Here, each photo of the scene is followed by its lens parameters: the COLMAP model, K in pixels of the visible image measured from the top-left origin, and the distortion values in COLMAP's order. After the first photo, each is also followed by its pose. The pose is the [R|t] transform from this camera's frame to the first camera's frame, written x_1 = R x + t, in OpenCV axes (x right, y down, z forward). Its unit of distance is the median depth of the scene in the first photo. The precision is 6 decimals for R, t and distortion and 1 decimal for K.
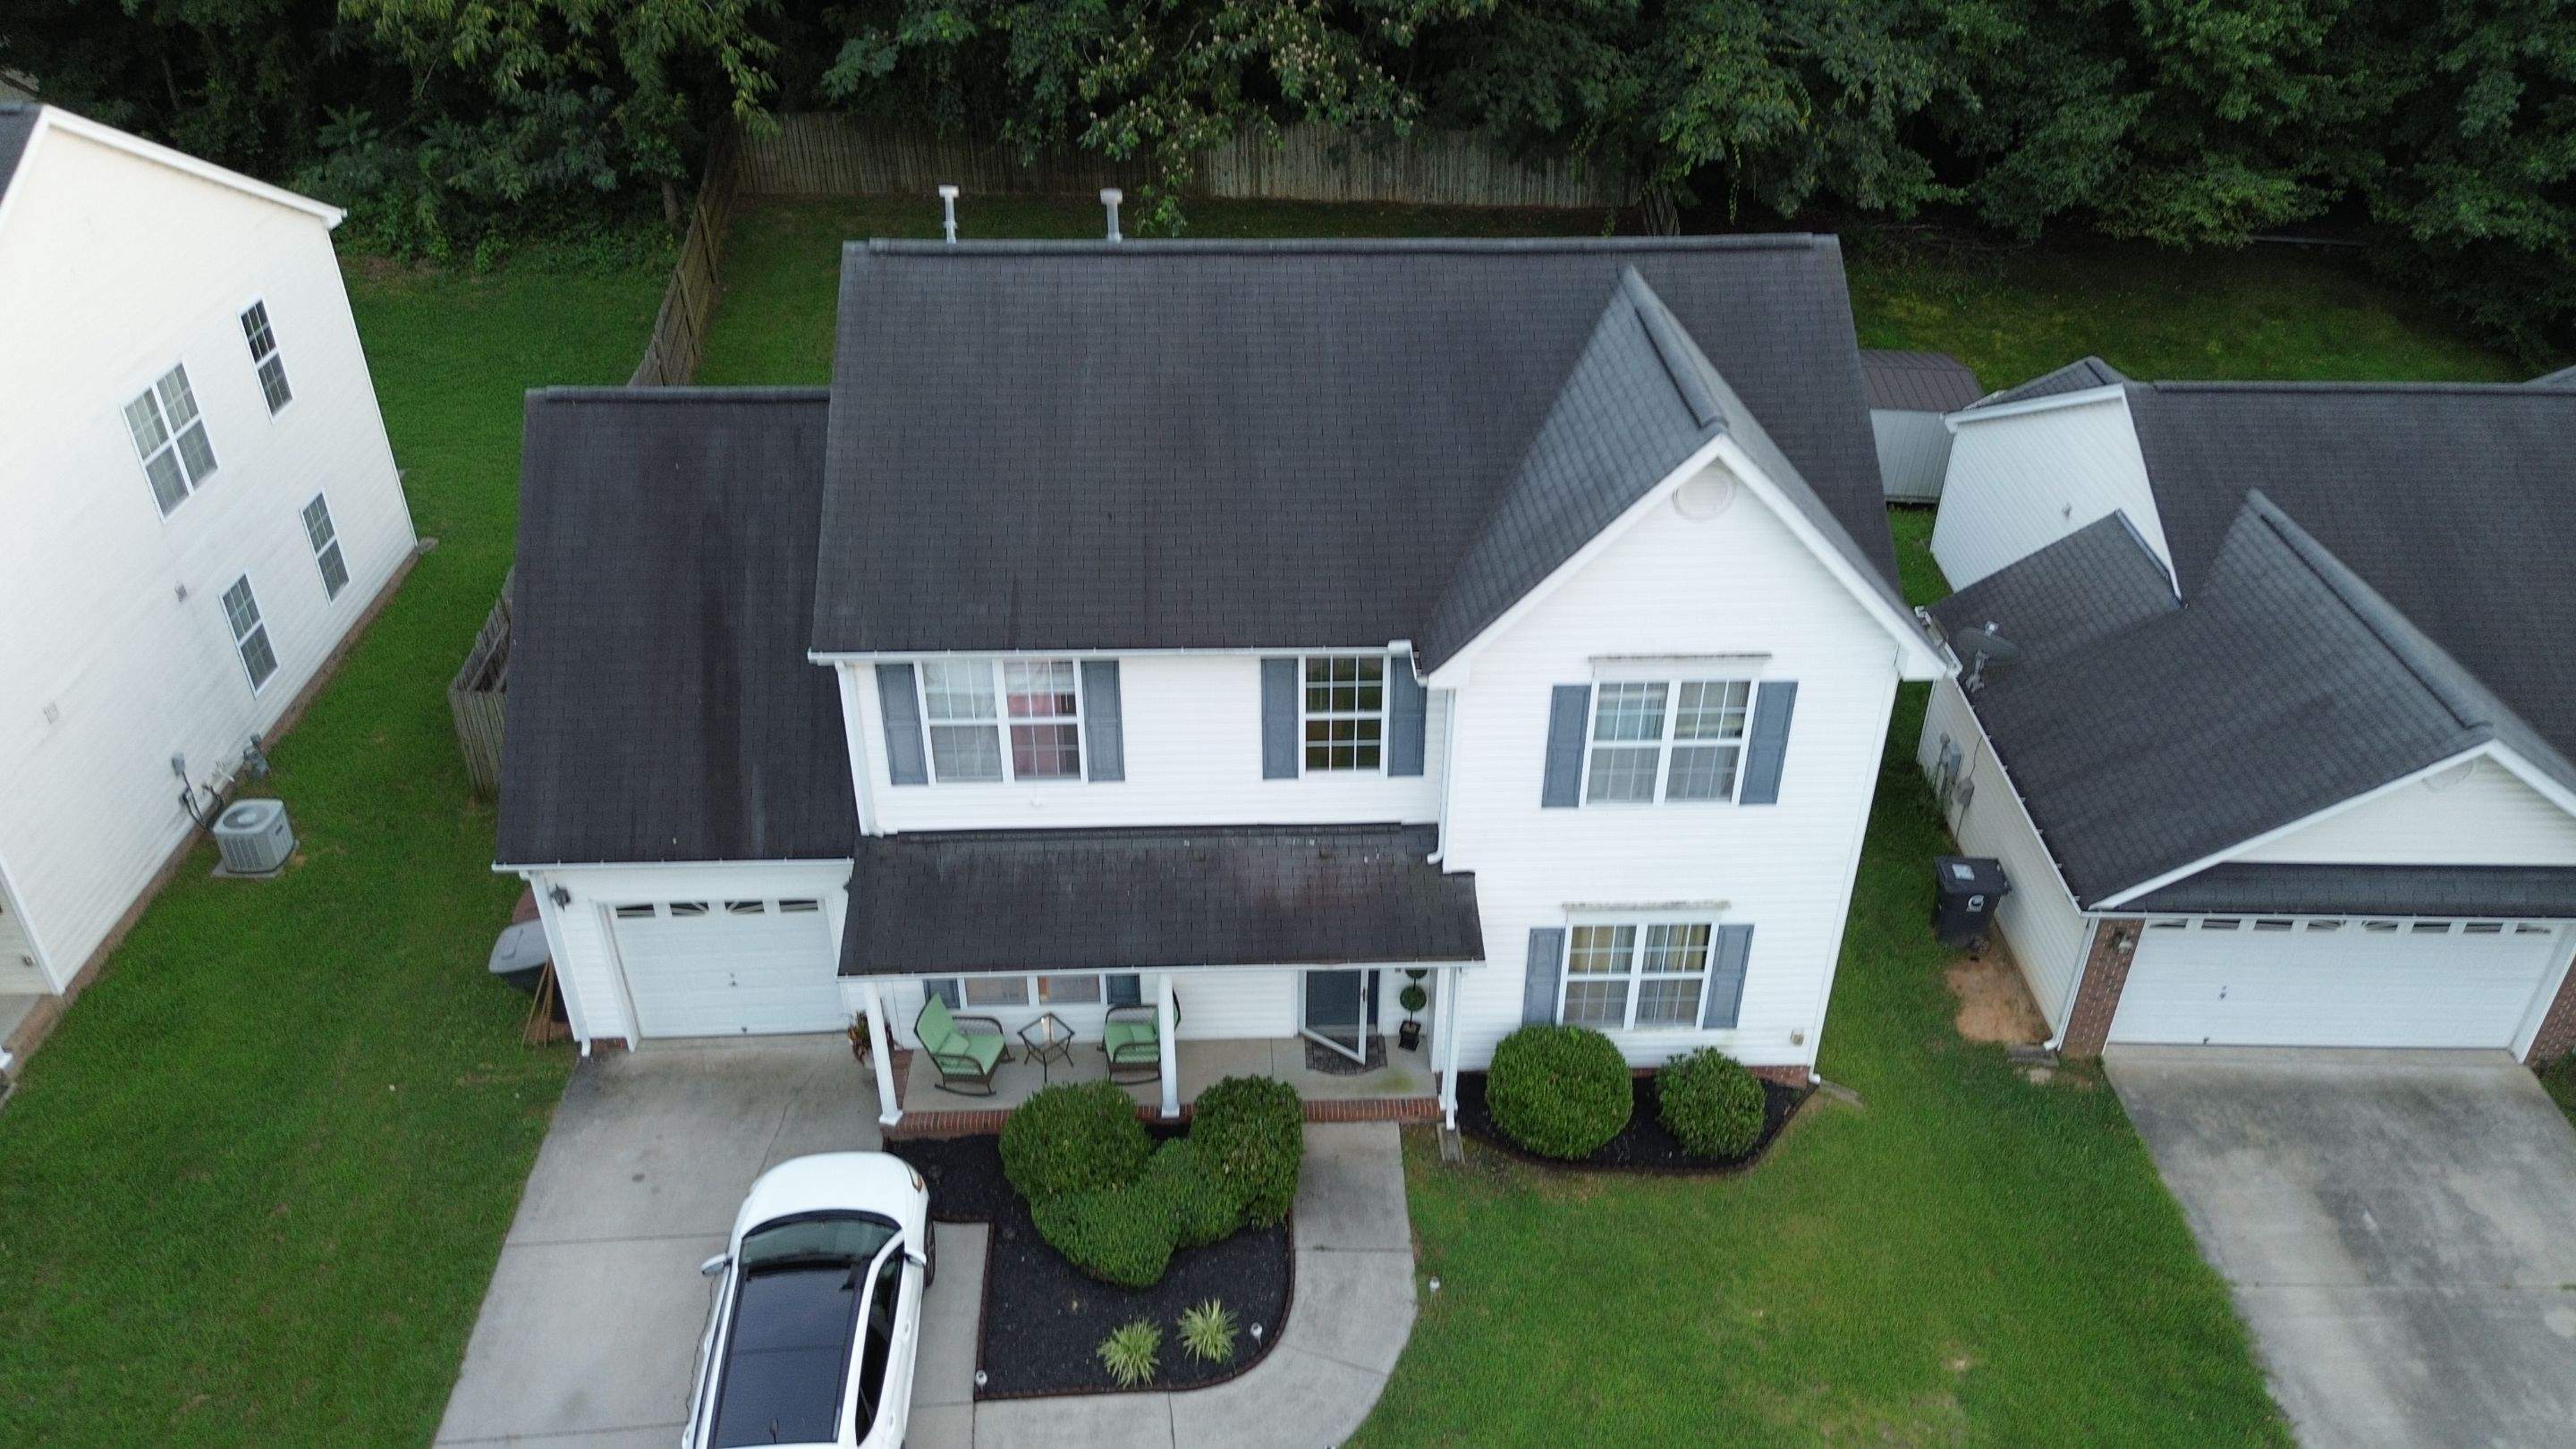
lens RADIAL K [[1822.8, 0, 1306.6], [0, 1822.8, 725.4], [0, 0, 1]] dist [0.059812, -0.044066]
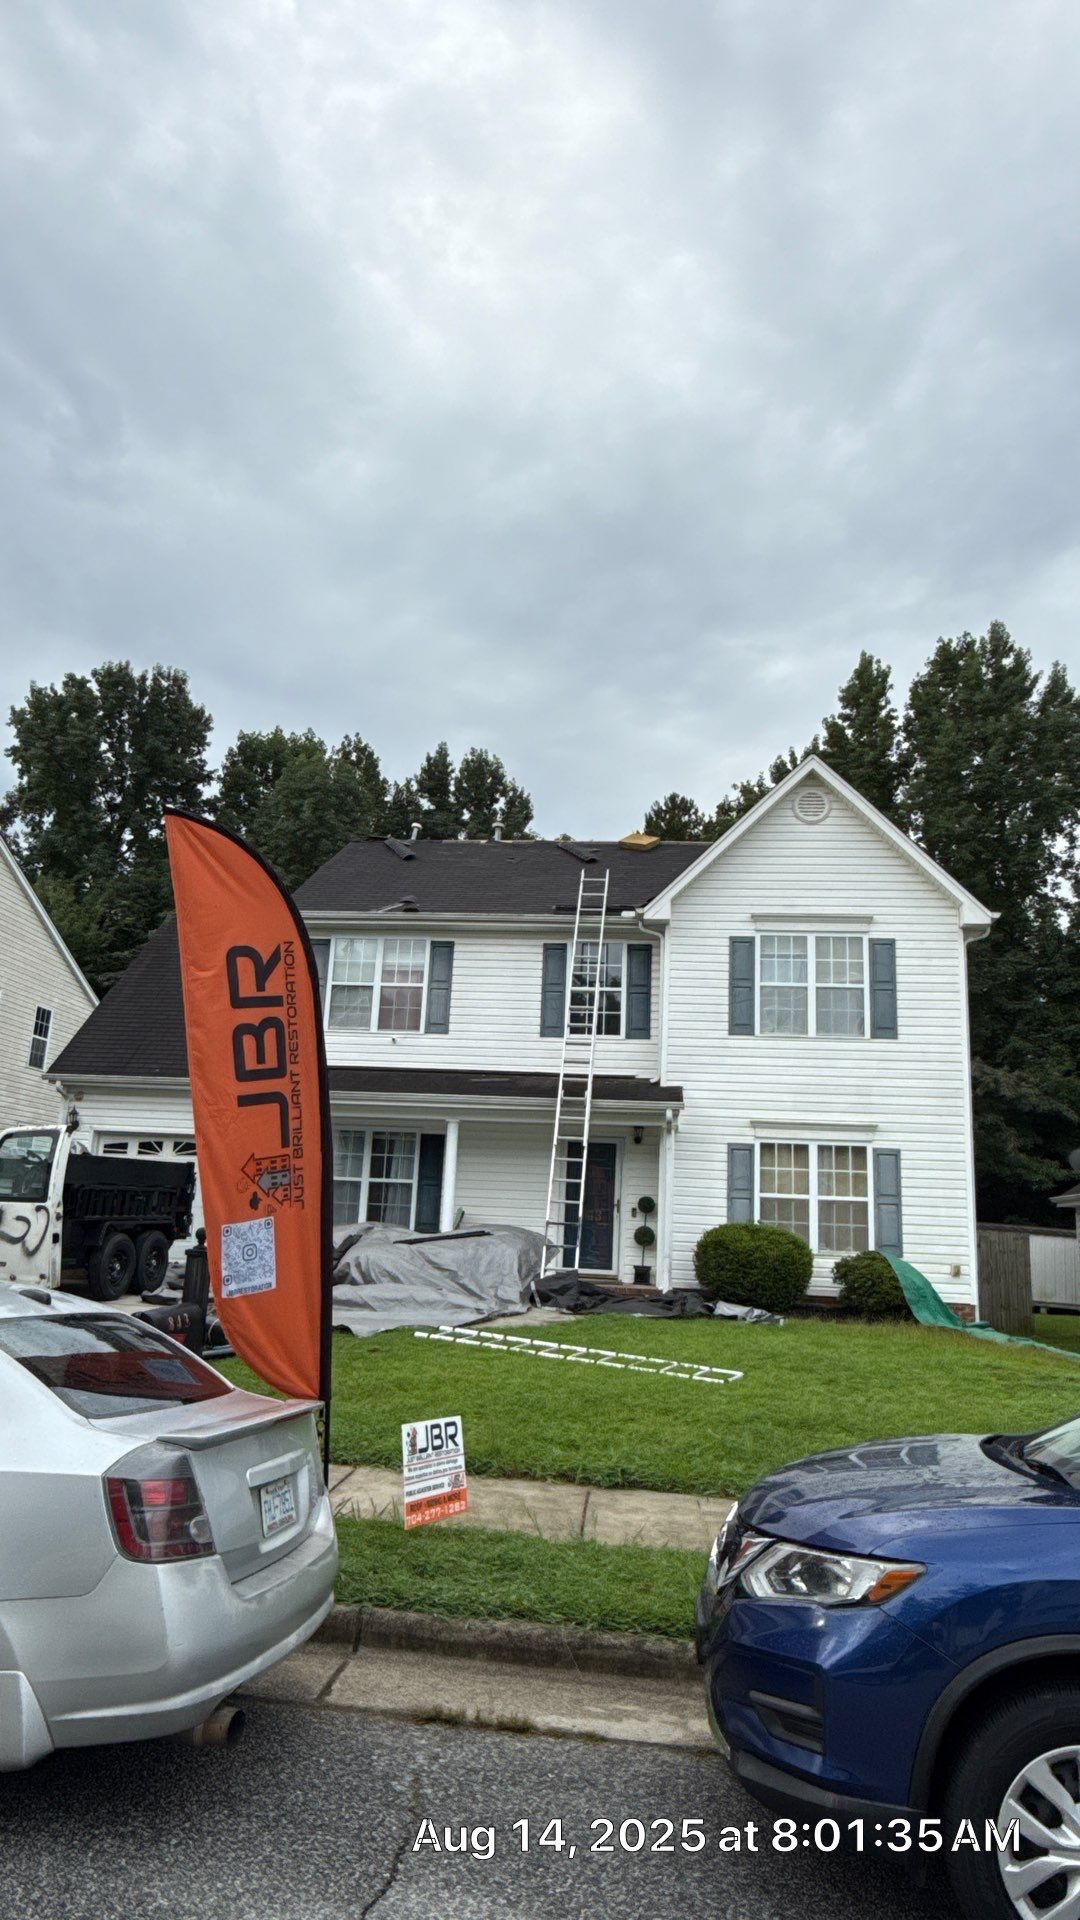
lens RADIAL K [[1153.8, 0, 538.0], [0, 1153.8, 964.8], [0, 0, 1]] dist [-0.004168, -0.000421]
pose [[0.986687, 0.002610, -0.162608, 0.127781], [-0.117586, 0.702179, -0.702223, 0.653796], [0.112347, 0.711995, 0.693138, 0.316970]]
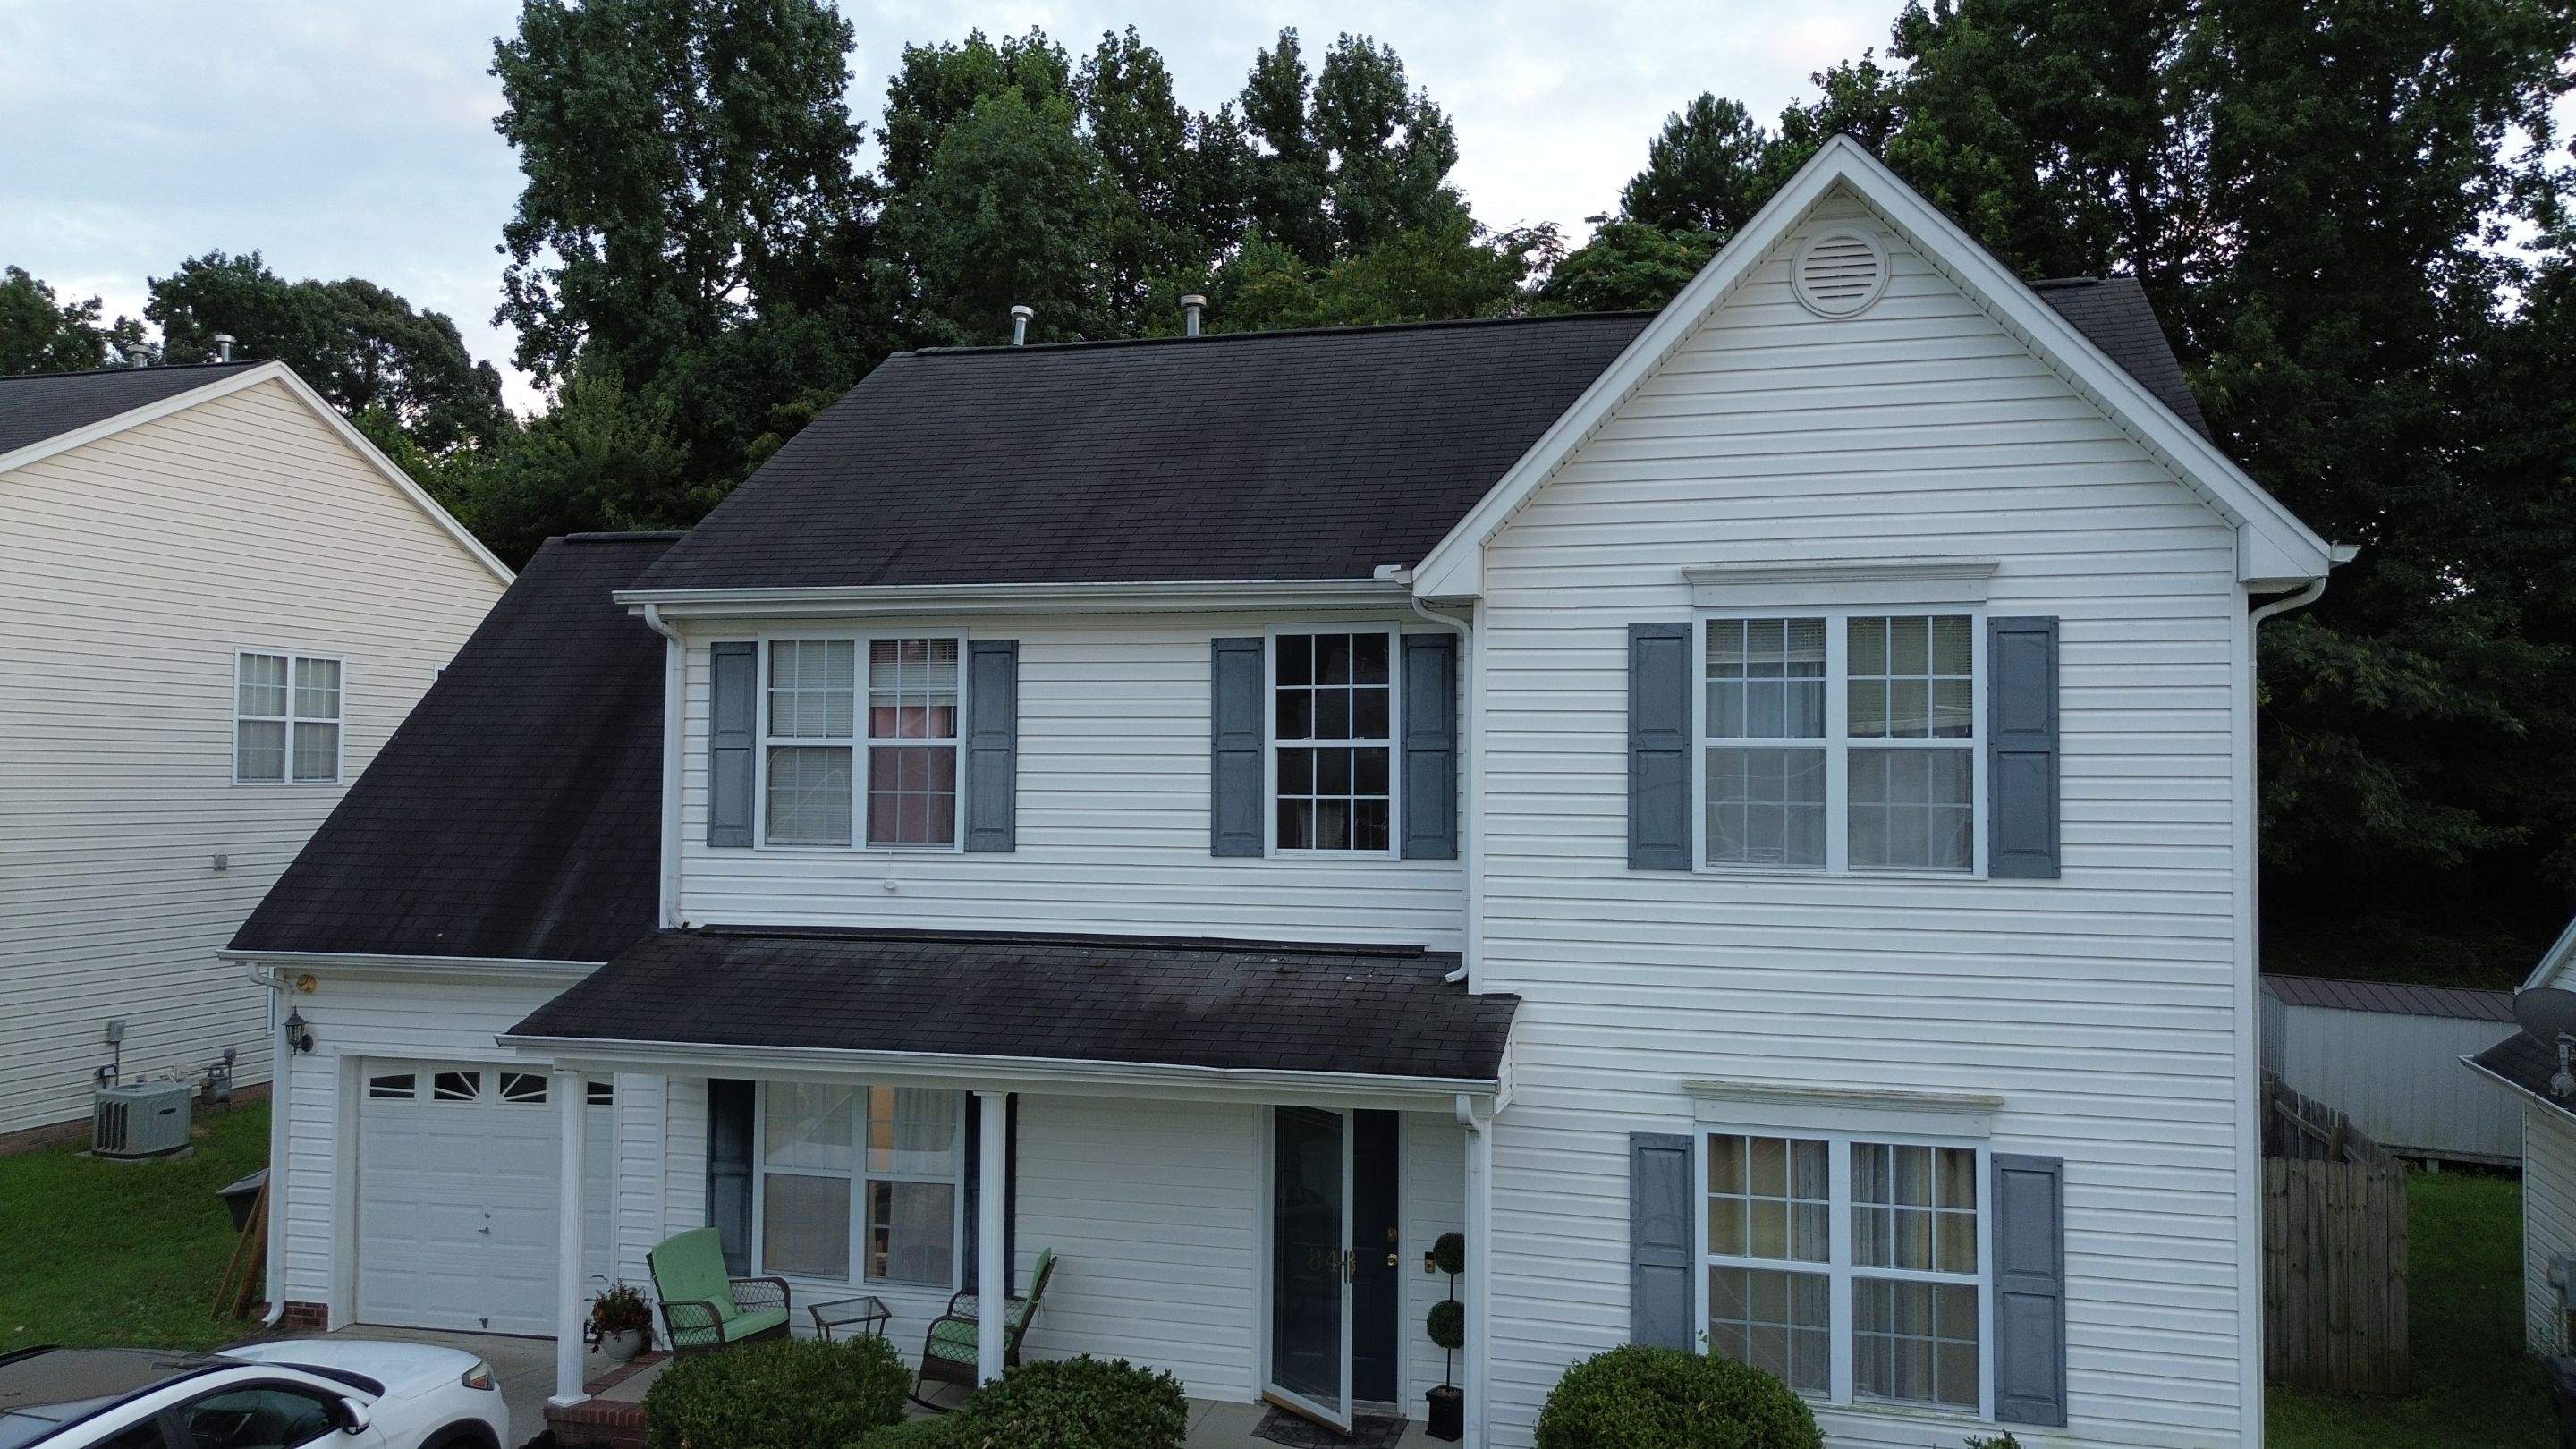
lens RADIAL K [[1822.8, 0, 1306.6], [0, 1822.8, 725.4], [0, 0, 1]] dist [0.059812, -0.044066]
pose [[0.955022, -0.009046, -0.296398, 0.203499], [-0.158051, 0.830198, -0.534595, 0.336406], [0.250905, 0.557396, 0.791427, 0.477711]]
